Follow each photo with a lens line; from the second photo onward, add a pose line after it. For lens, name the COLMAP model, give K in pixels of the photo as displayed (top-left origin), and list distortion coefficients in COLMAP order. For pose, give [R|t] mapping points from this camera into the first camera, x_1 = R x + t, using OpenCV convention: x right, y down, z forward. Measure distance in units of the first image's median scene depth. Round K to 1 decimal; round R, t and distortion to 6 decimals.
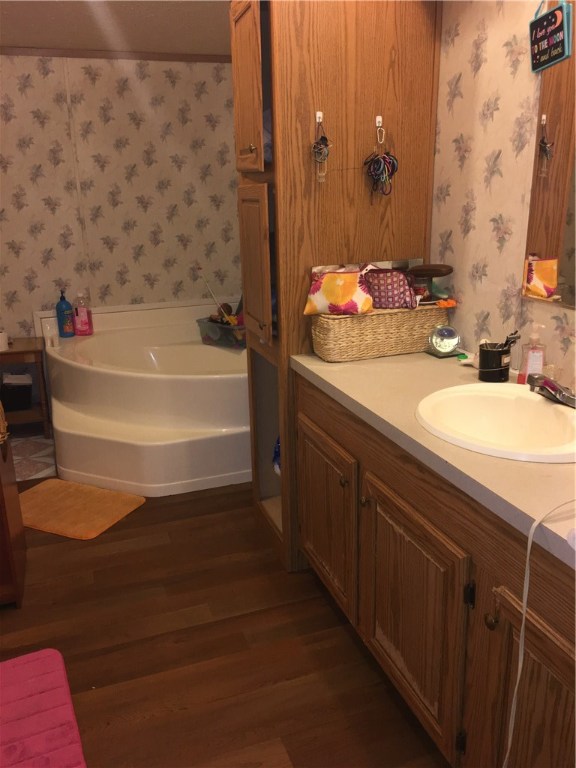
lens RADIAL K [[667.9, 0, 288.0], [0, 667.9, 384.0], [0, 0, 1]] dist [0.101196, -0.173535]
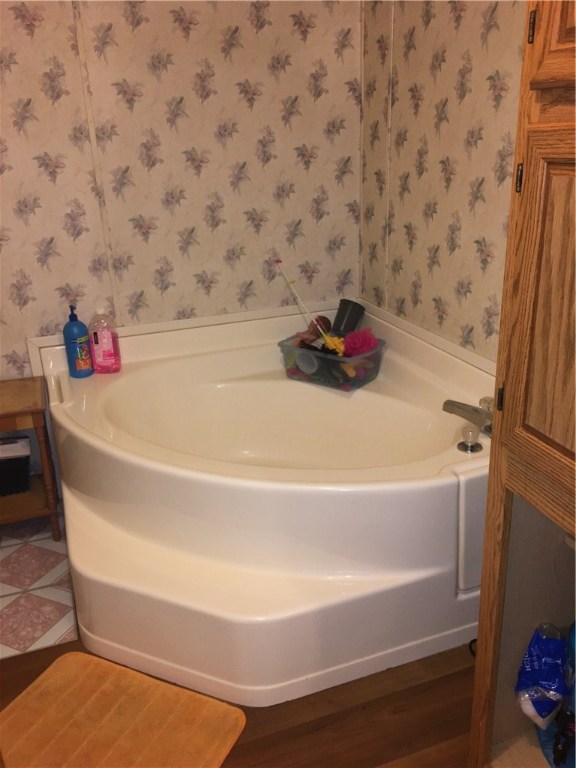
lens RADIAL K [[667.9, 0, 288.0], [0, 667.9, 384.0], [0, 0, 1]] dist [0.101196, -0.173535]
pose [[0.999876, -0.014838, 0.005335, -0.135631], [0.014425, 0.997401, 0.070598, -0.105056], [-0.006369, -0.070512, 0.997491, 0.361116]]
